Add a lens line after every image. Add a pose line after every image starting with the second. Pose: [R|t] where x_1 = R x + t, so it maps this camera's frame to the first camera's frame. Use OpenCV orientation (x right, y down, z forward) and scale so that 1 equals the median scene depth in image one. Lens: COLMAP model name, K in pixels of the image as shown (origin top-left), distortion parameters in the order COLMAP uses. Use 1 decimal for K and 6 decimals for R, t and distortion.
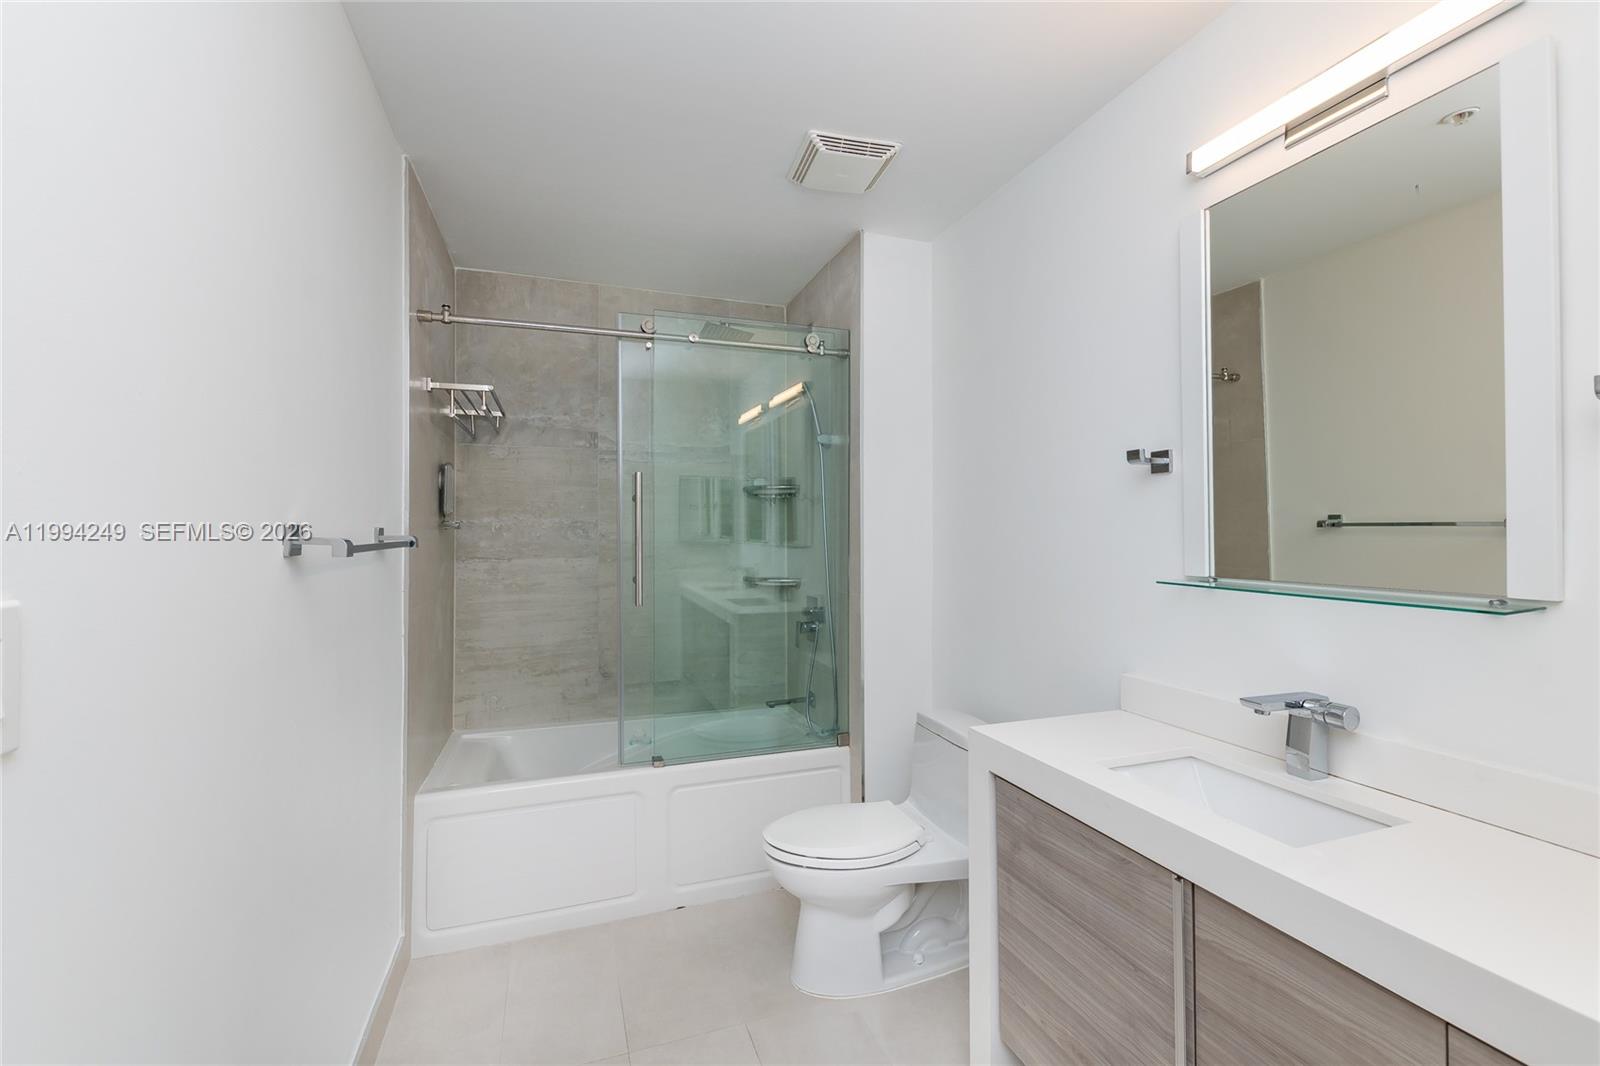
lens RADIAL K [[687.4, 0, 785.7], [0, 687.4, 527.2], [0, 0, 1]] dist [0.005887, -0.001433]
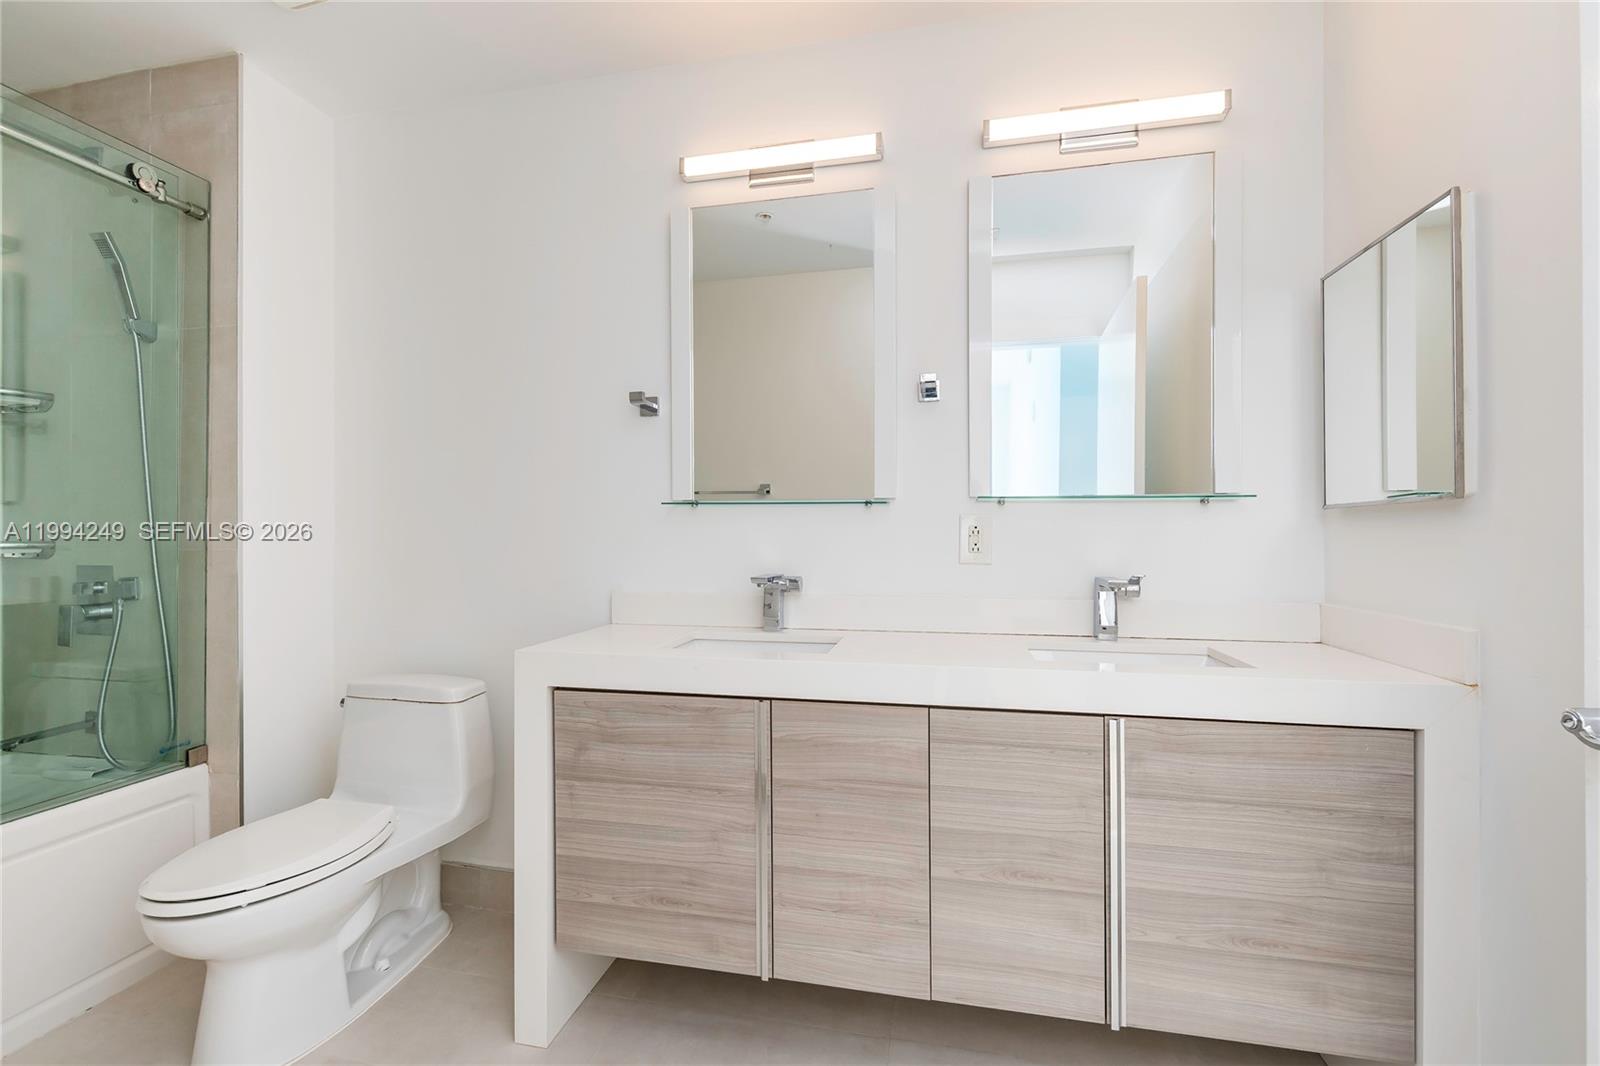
lens RADIAL K [[687.4, 0, 799.7], [0, 687.4, 529.6], [0, 0, 1]] dist [0.005887, -0.001433]
pose [[0.513588, 0.007471, 0.858004, -0.389910], [-0.007274, 0.999964, -0.004354, 0.139066], [-0.858006, -0.004005, 0.513624, 0.195027]]
